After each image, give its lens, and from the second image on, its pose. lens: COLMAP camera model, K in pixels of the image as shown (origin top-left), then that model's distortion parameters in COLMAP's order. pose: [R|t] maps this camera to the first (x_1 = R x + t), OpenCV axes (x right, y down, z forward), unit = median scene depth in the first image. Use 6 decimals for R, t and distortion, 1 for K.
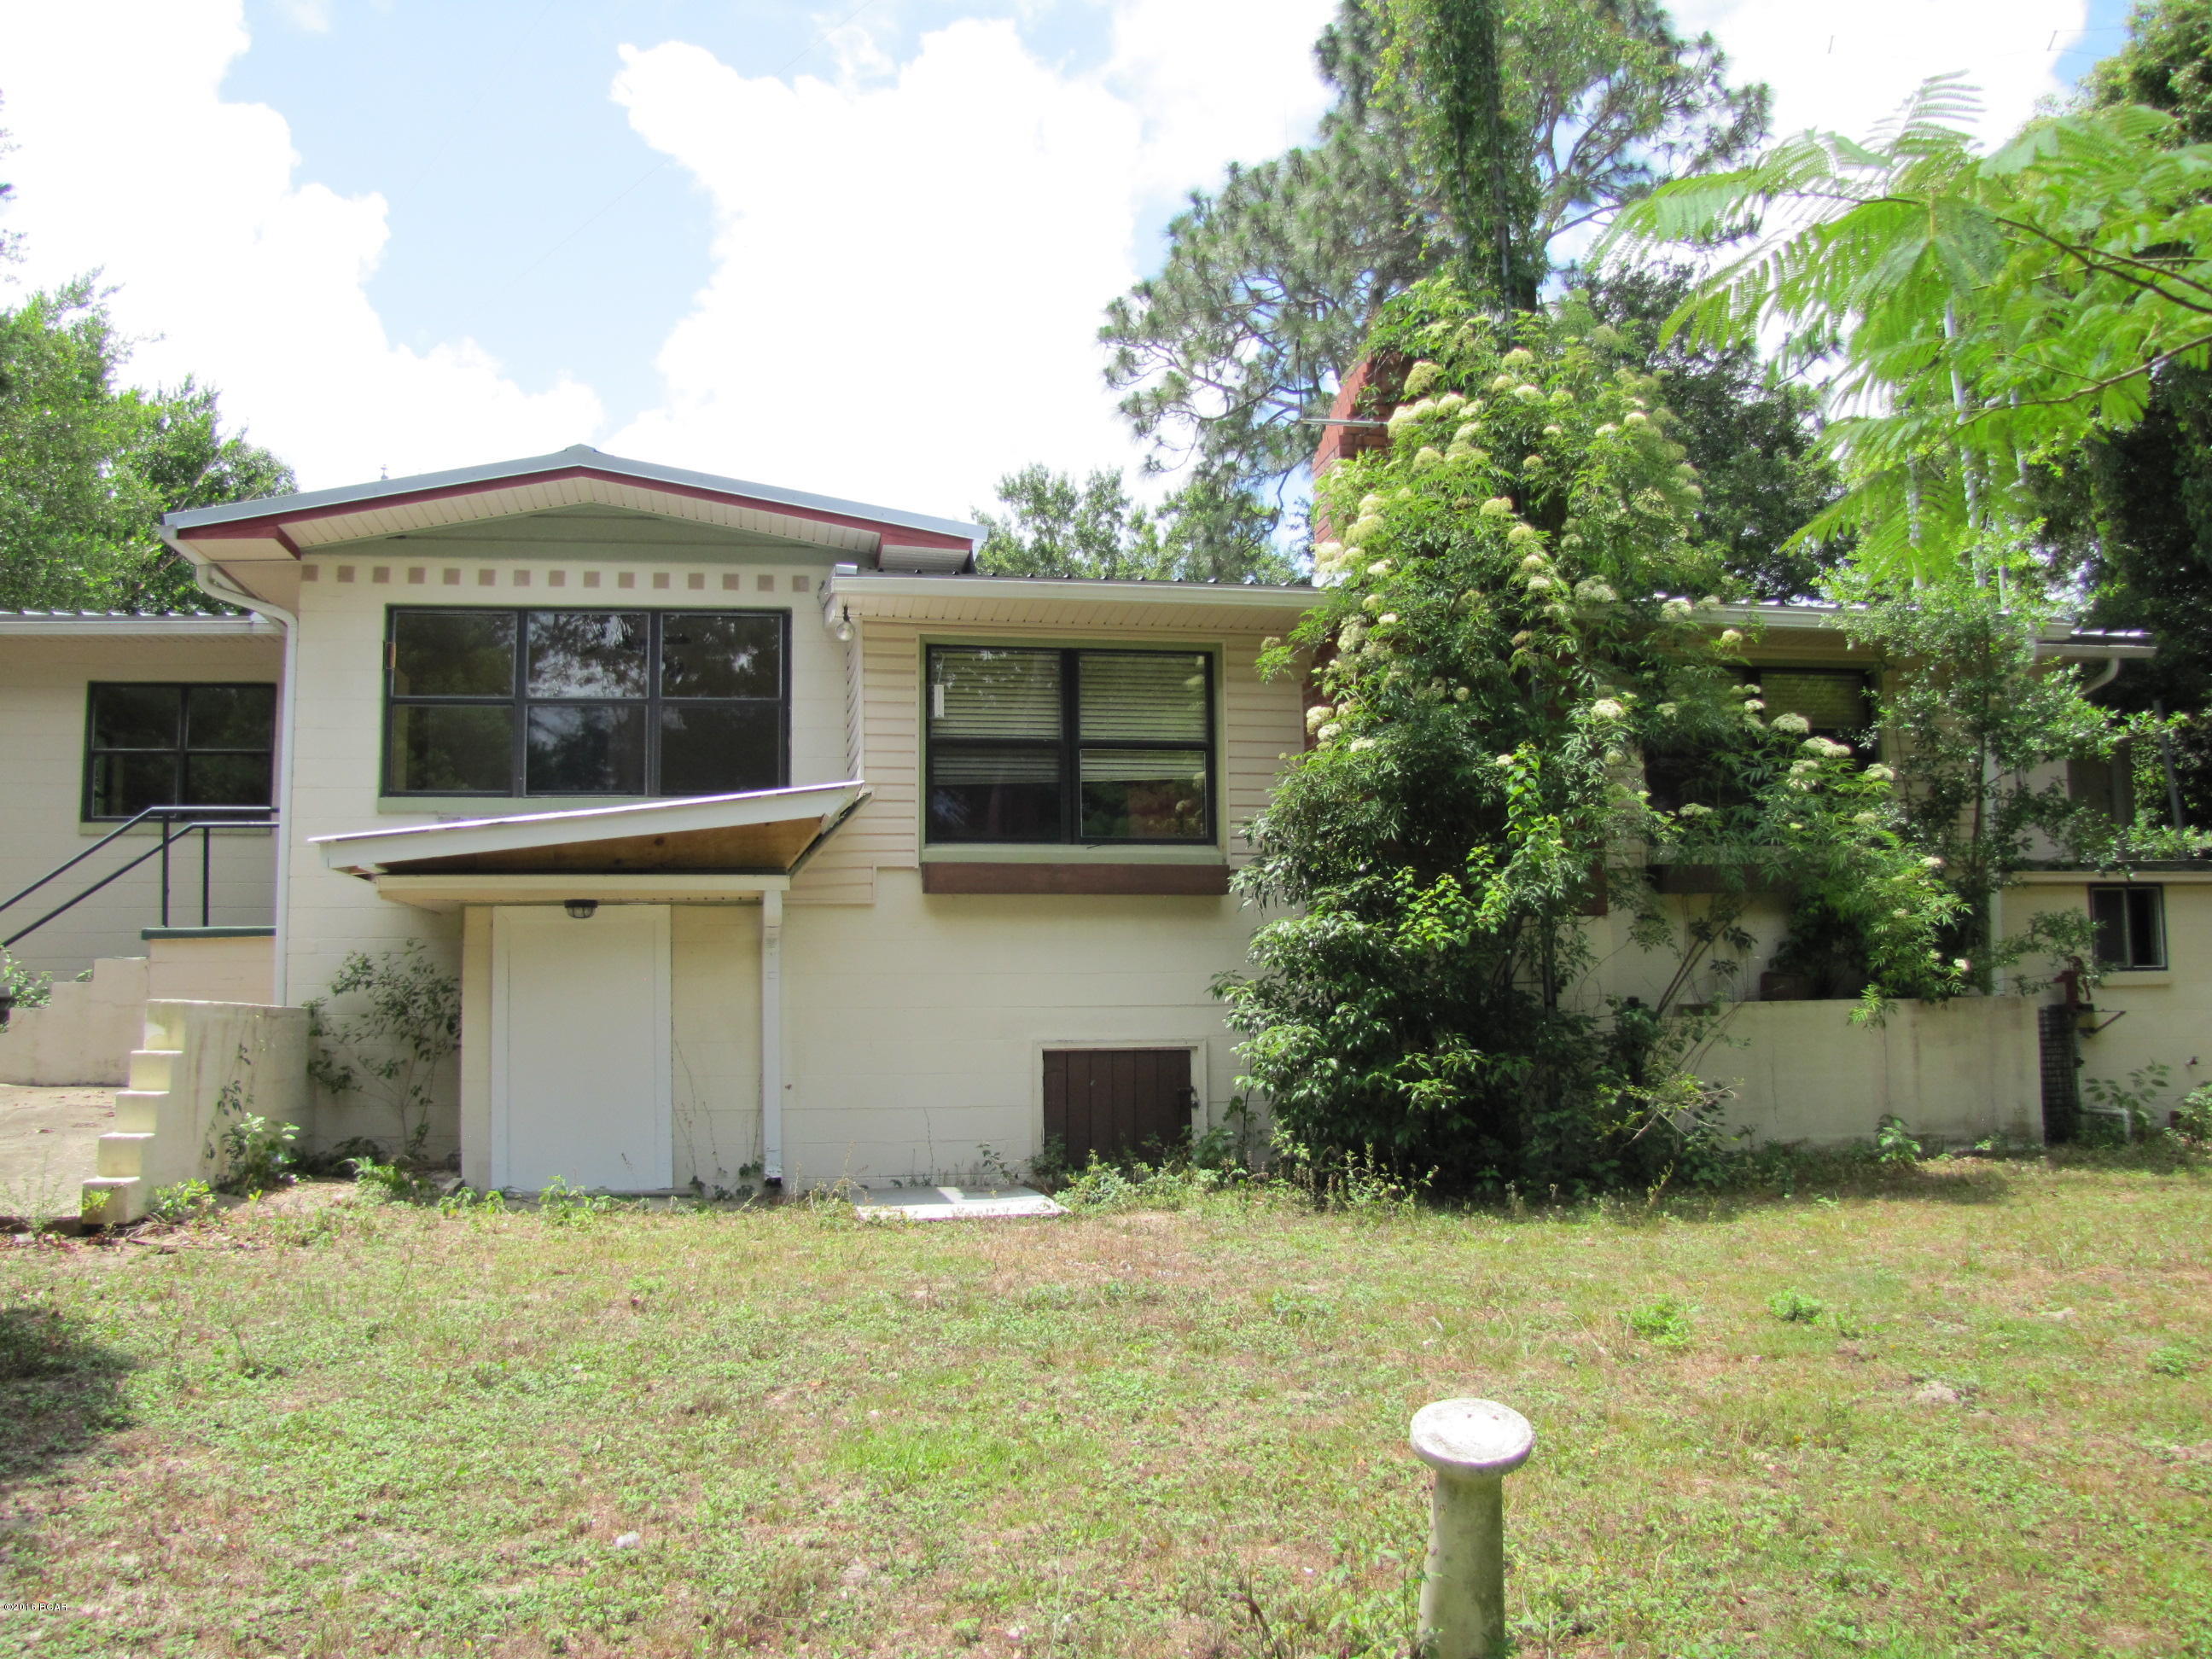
lens RADIAL K [[1883.5, 0, 1116.5], [0, 1883.5, 794.0], [0, 0, 1]] dist [-0.180746, 0.163096]
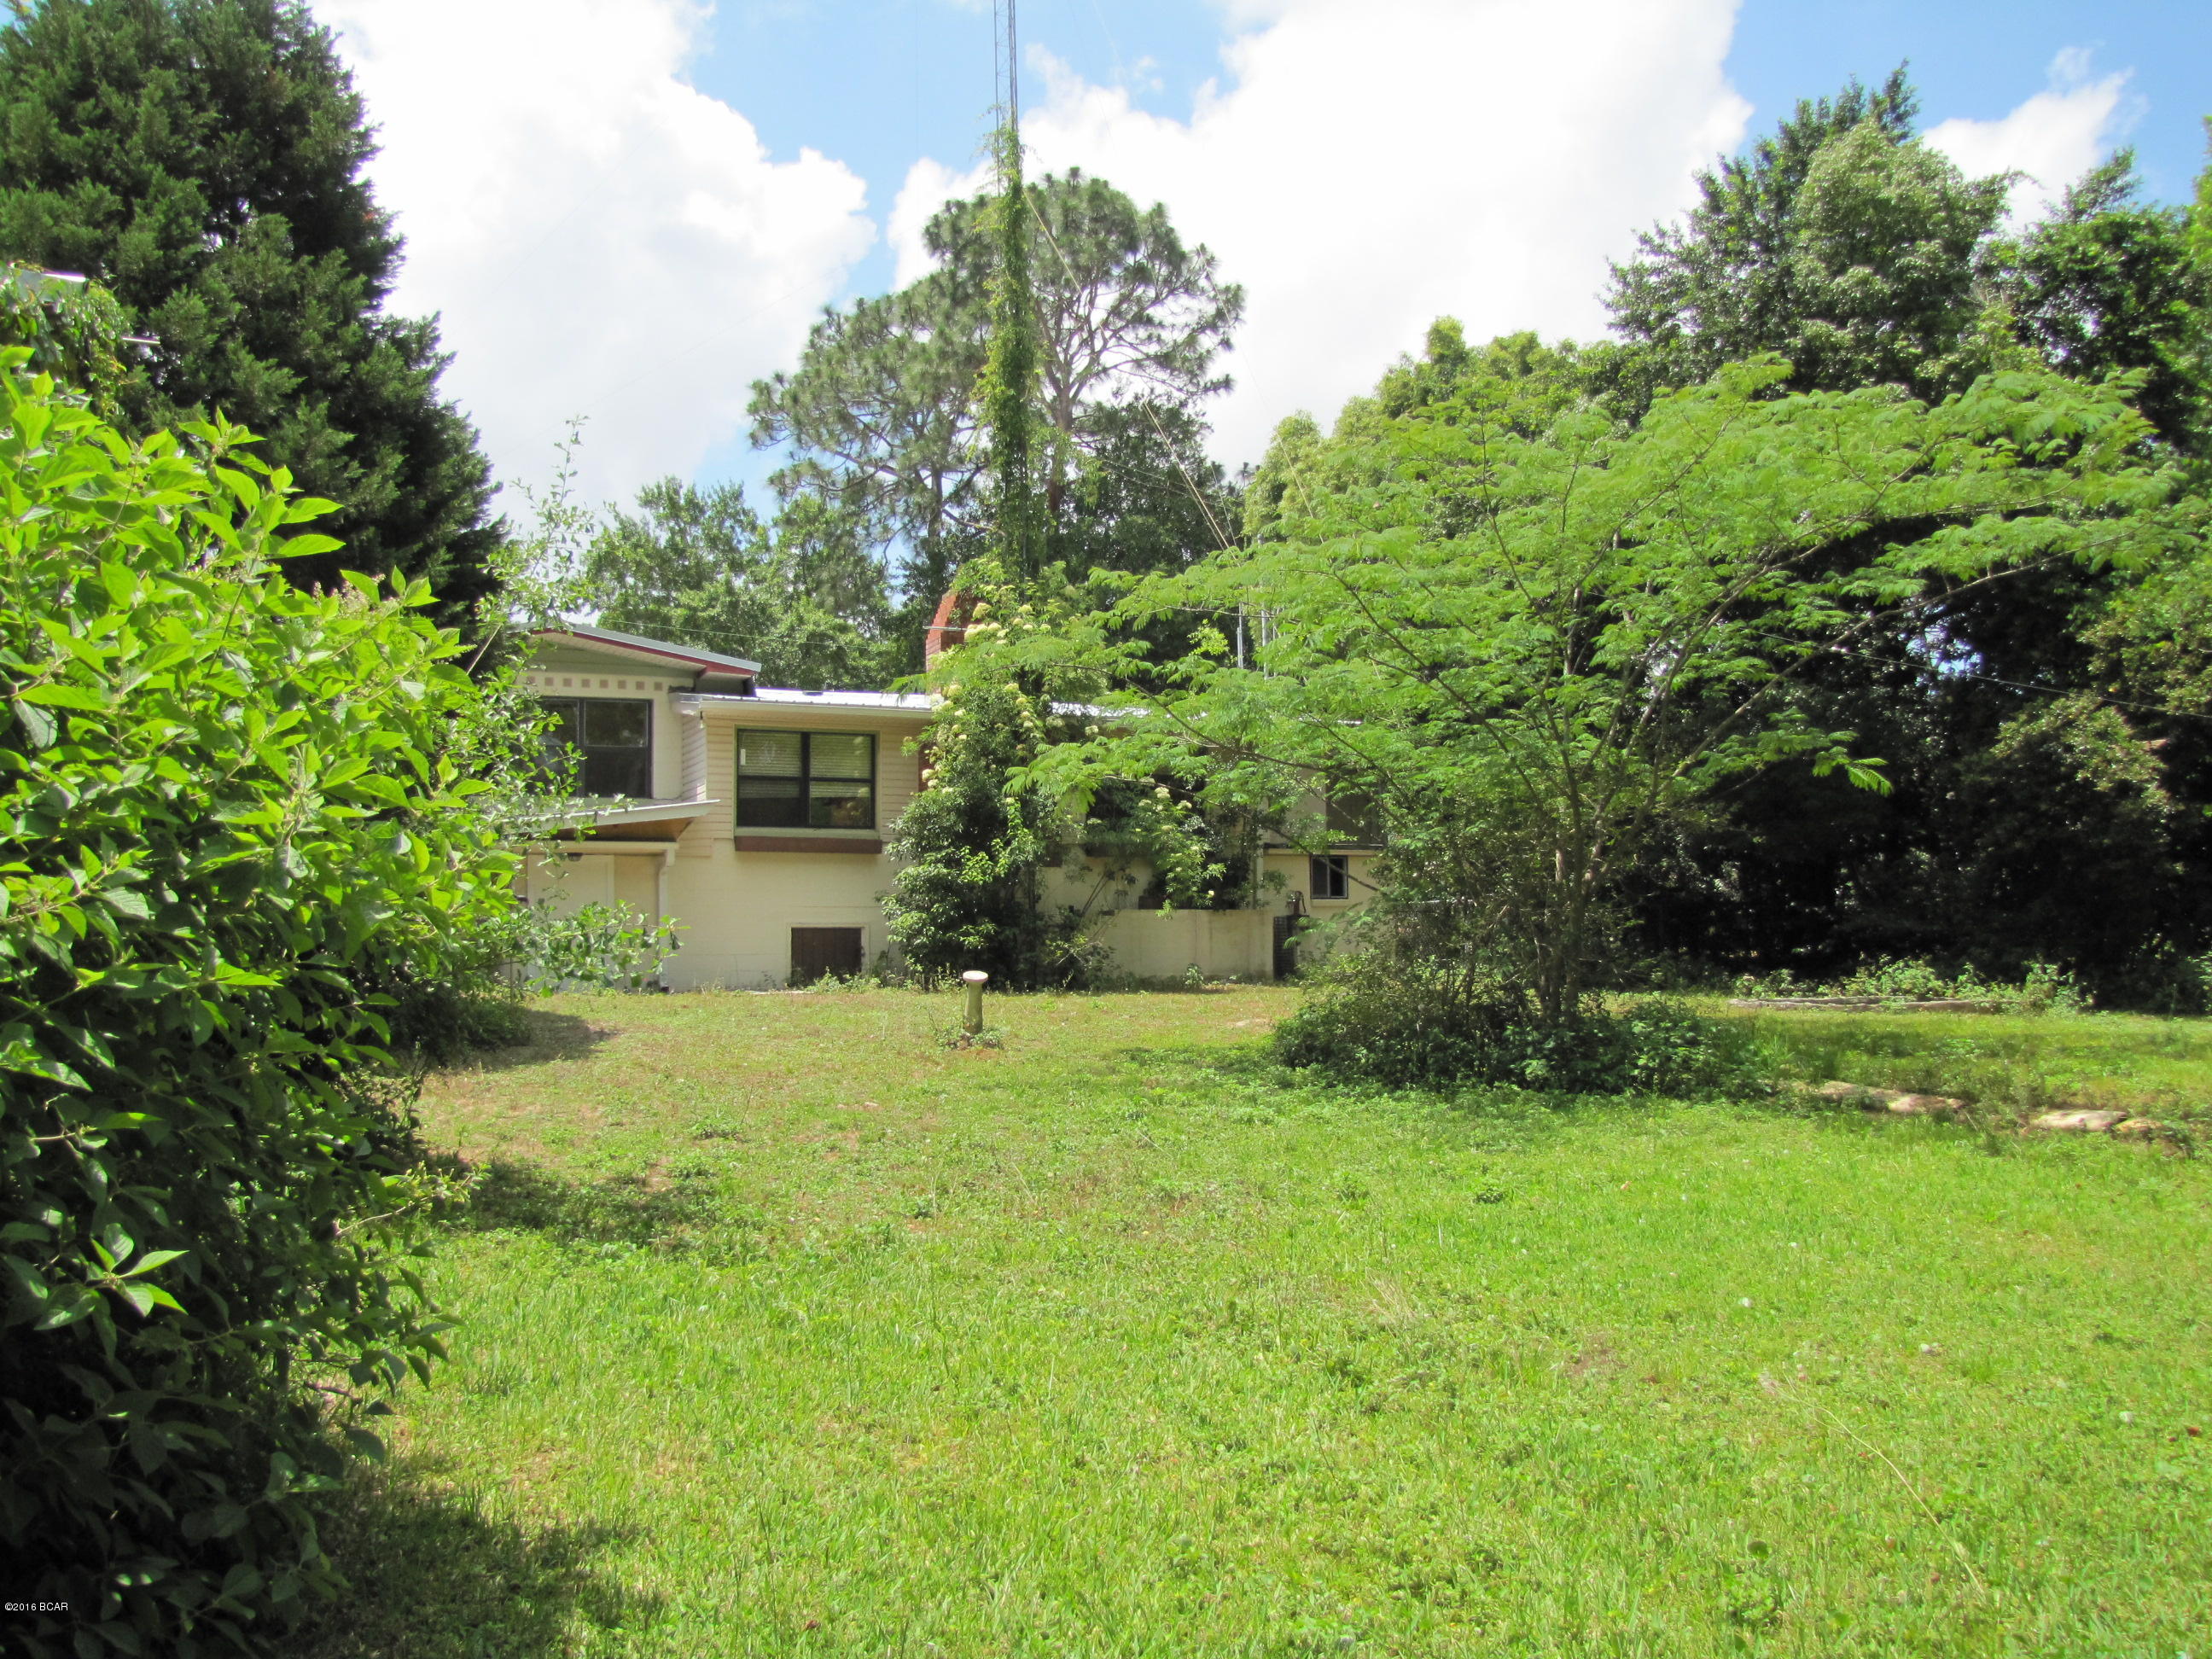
lens RADIAL K [[1883.5, 0, 1116.5], [0, 1883.5, 794.0], [0, 0, 1]] dist [-0.180746, 0.163096]
pose [[0.972896, 0.023398, 0.230055, -0.170028], [-0.031208, 0.999051, 0.030368, -0.085952], [-0.229126, -0.036724, 0.972704, -1.102004]]
